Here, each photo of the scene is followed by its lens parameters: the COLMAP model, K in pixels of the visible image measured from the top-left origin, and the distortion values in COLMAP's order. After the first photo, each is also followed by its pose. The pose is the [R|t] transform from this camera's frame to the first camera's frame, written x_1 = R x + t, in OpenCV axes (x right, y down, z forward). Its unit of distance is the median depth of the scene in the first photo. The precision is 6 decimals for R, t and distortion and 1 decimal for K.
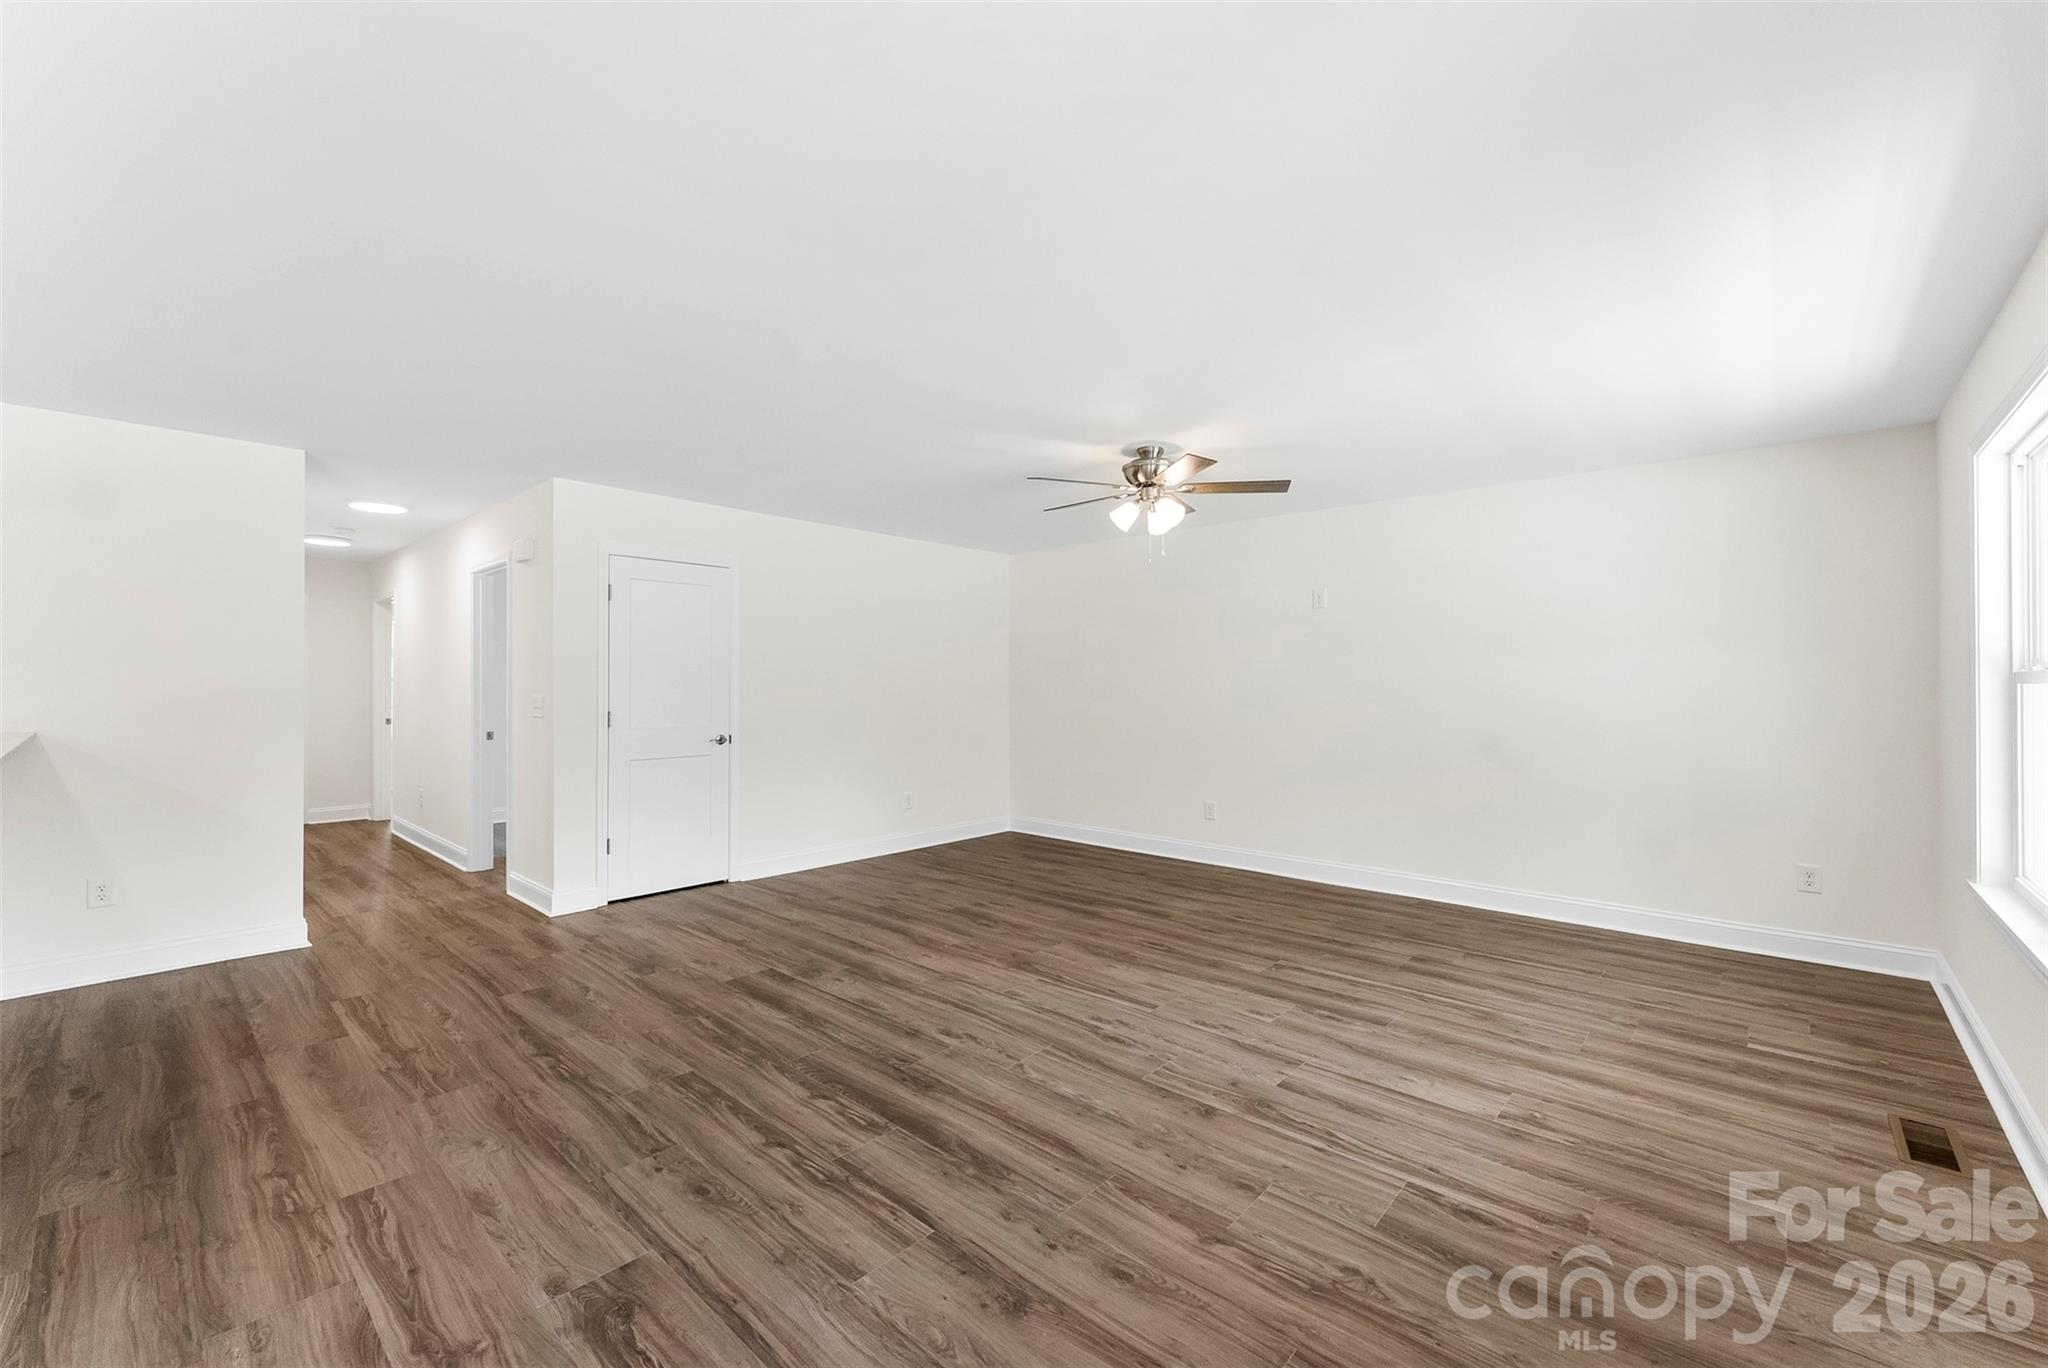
lens RADIAL K [[836.1, 0, 1023.4], [0, 836.1, 673.0], [0, 0, 1]] dist [0.000746, -0.000219]
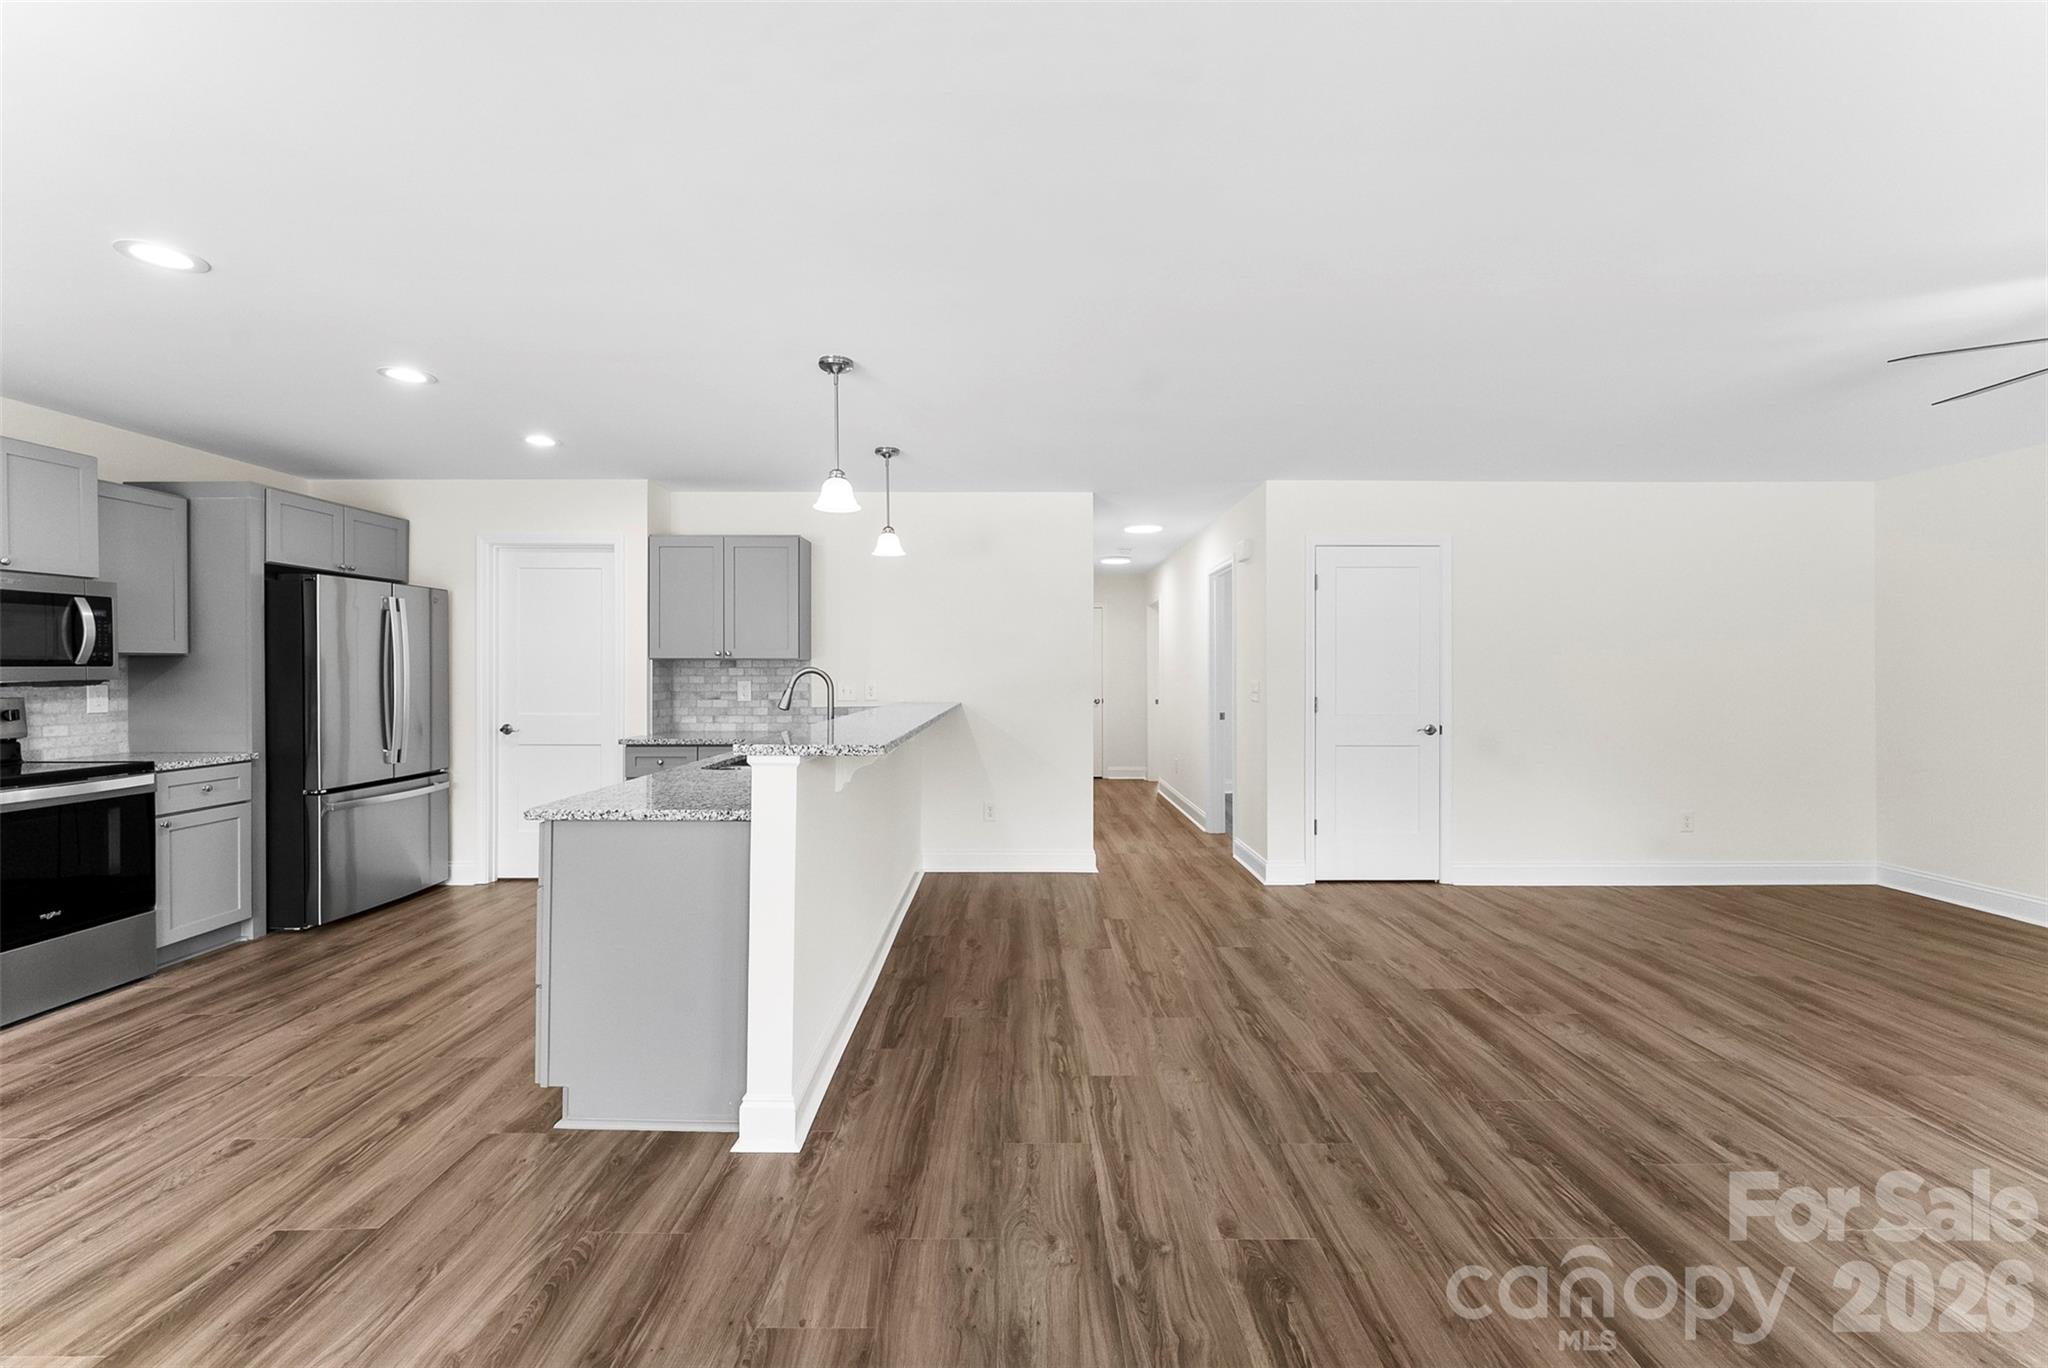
lens RADIAL K [[836.1, 0, 1023.4], [0, 836.1, 673.0], [0, 0, 1]] dist [0.000746, -0.000219]
pose [[0.677123, 0.000972, -0.735869, 0.030147], [0.010086, 0.999893, 0.010602, 0.001311], [0.735801, -0.014601, 0.677040, 0.045285]]
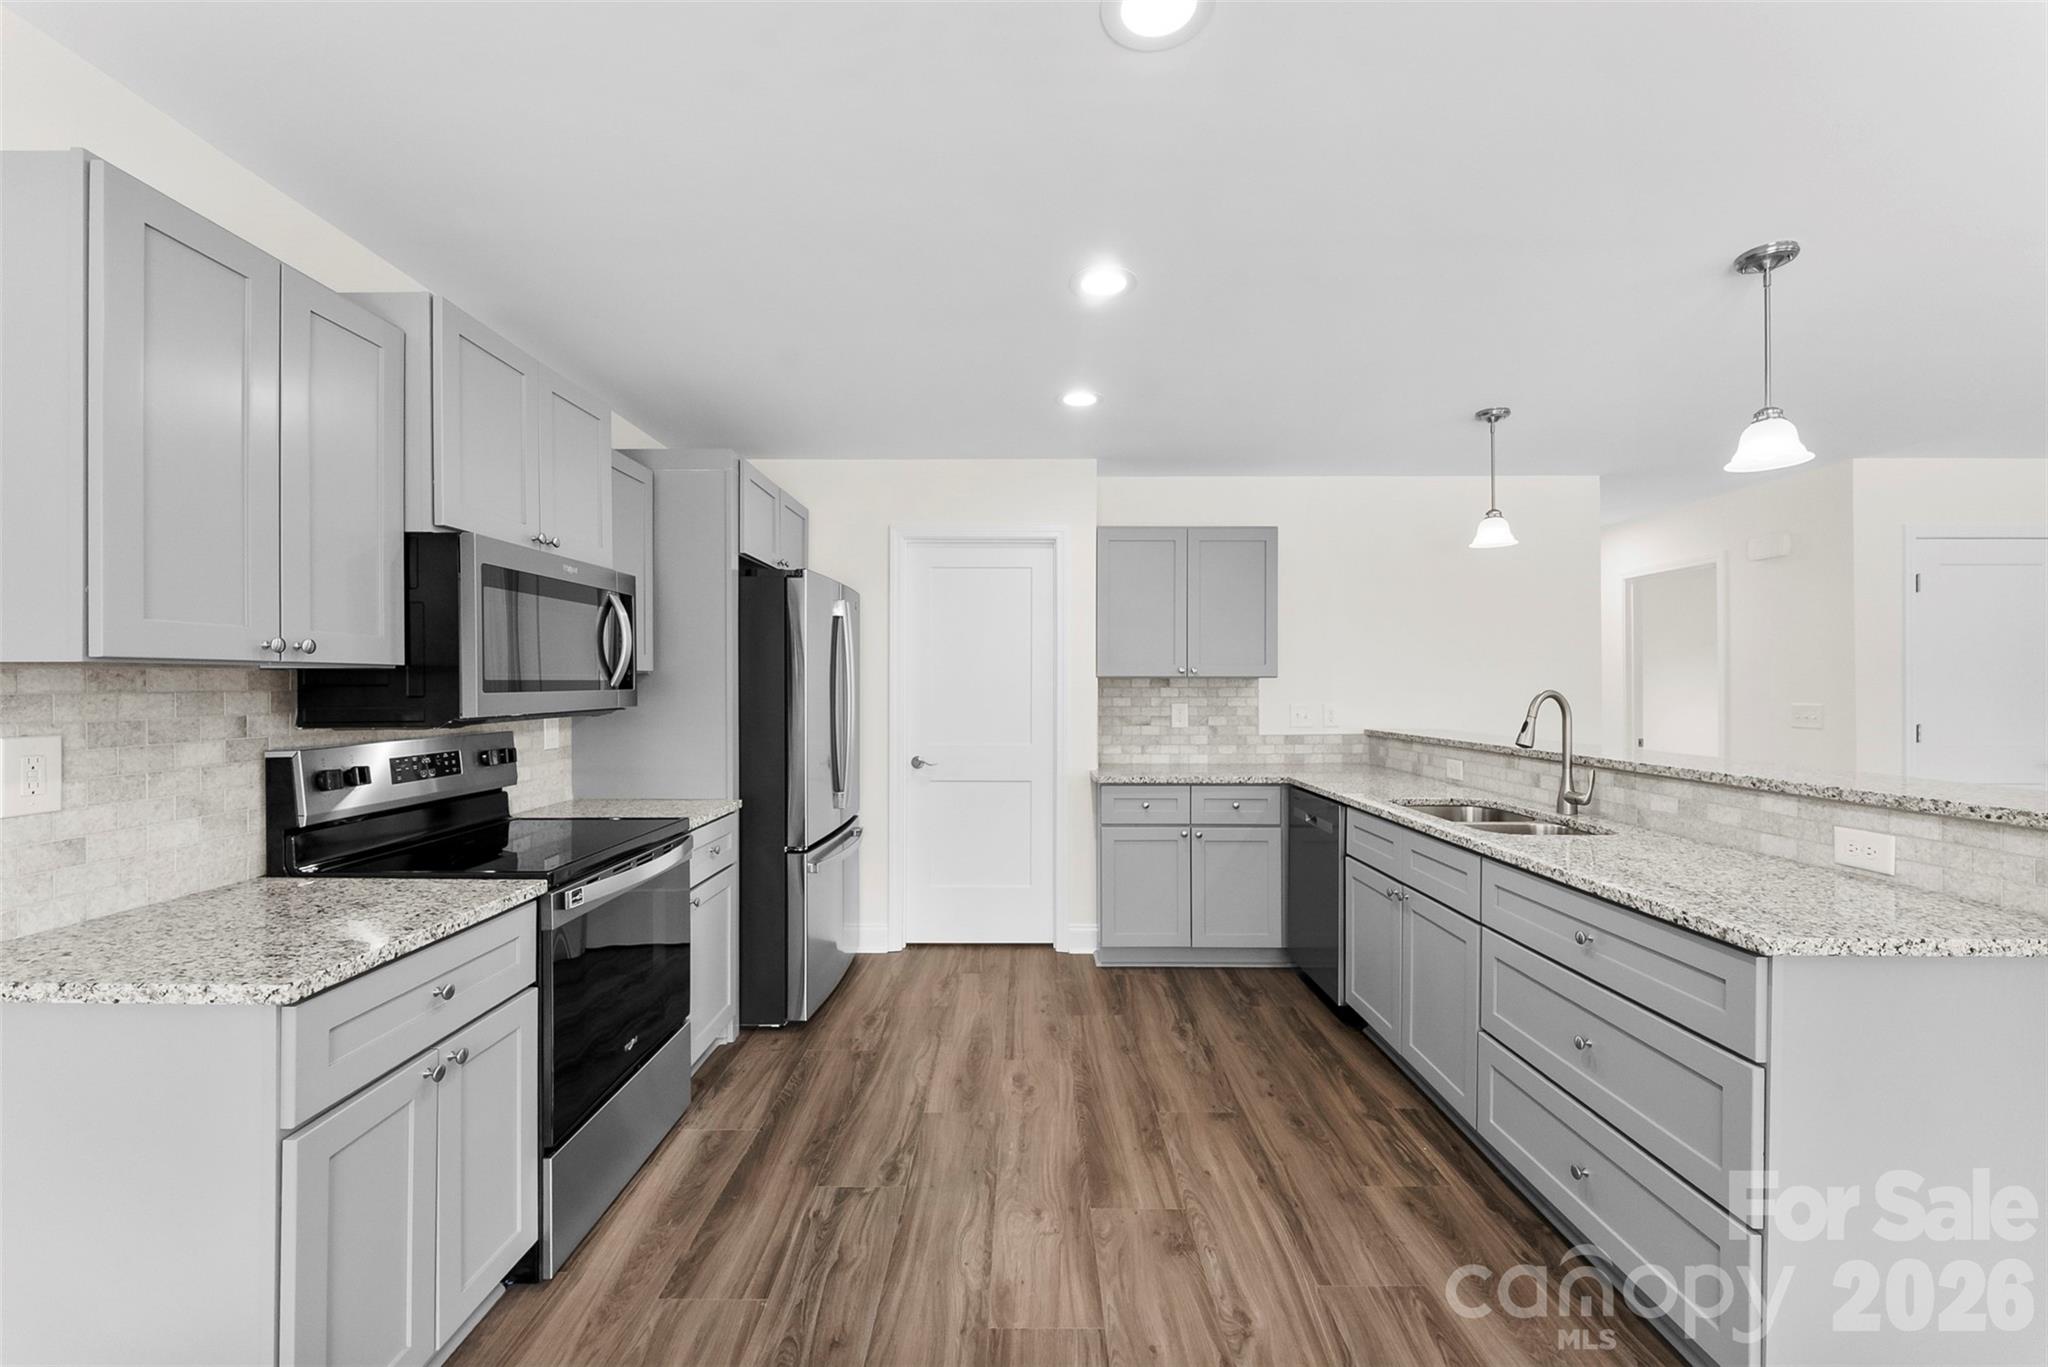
lens RADIAL K [[821.0, 0, 1024.0], [0, 821.0, 683.5], [0, 0, 1]] dist [0.000708, 0.000025]
pose [[0.671874, -0.003915, -0.740655, -0.673633], [0.011586, 0.999919, 0.005225, -0.012706], [0.740575, -0.012092, 0.671865, -0.311426]]
